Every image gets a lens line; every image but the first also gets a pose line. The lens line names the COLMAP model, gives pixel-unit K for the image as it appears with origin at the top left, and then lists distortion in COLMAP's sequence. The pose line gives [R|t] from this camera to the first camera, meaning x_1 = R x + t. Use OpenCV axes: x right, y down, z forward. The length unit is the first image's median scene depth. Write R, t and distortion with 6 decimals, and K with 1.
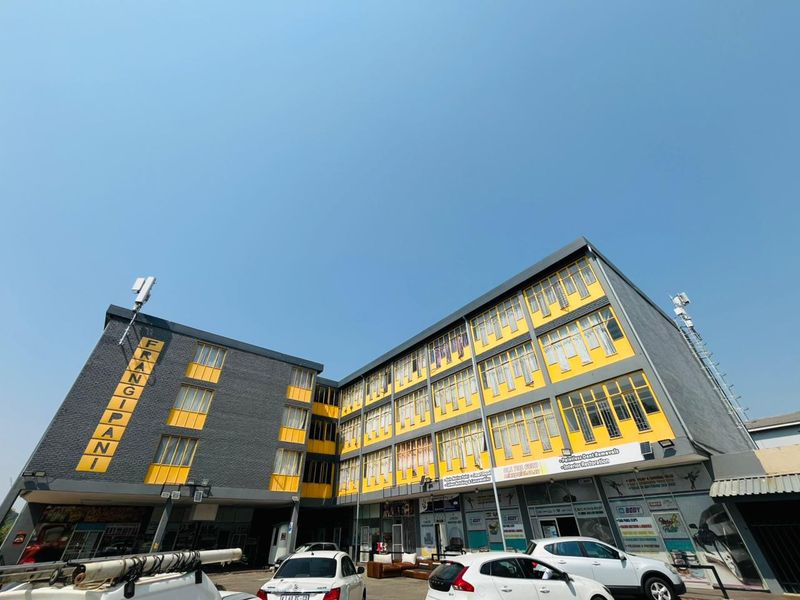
lens RADIAL K [[322.9, 0, 397.4], [0, 322.9, 300.4], [0, 0, 1]] dist [-0.003610, 0.000094]
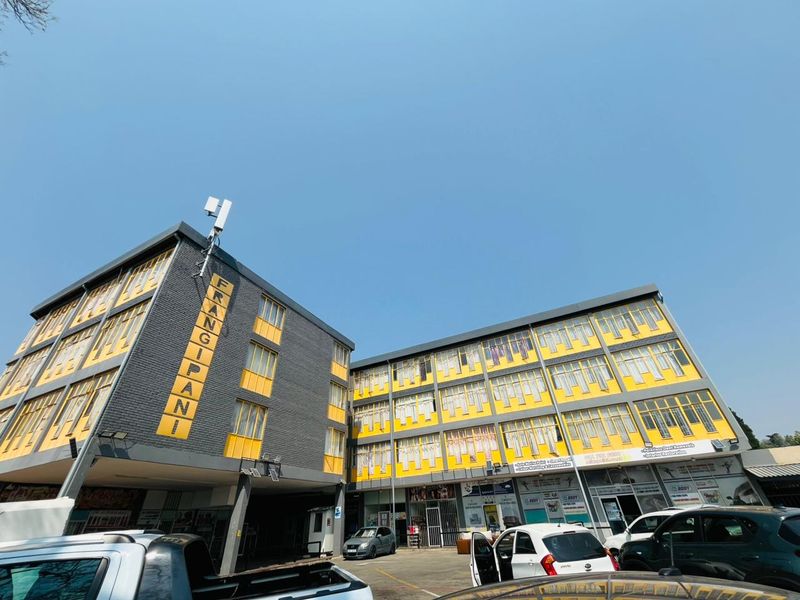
lens RADIAL K [[322.9, 0, 397.4], [0, 322.9, 300.4], [0, 0, 1]] dist [-0.003610, 0.000094]
pose [[0.911985, 0.213016, 0.350582, -0.738719], [-0.216629, 0.975812, -0.029382, 0.120276], [-0.348361, -0.049150, 0.936071, 0.122771]]
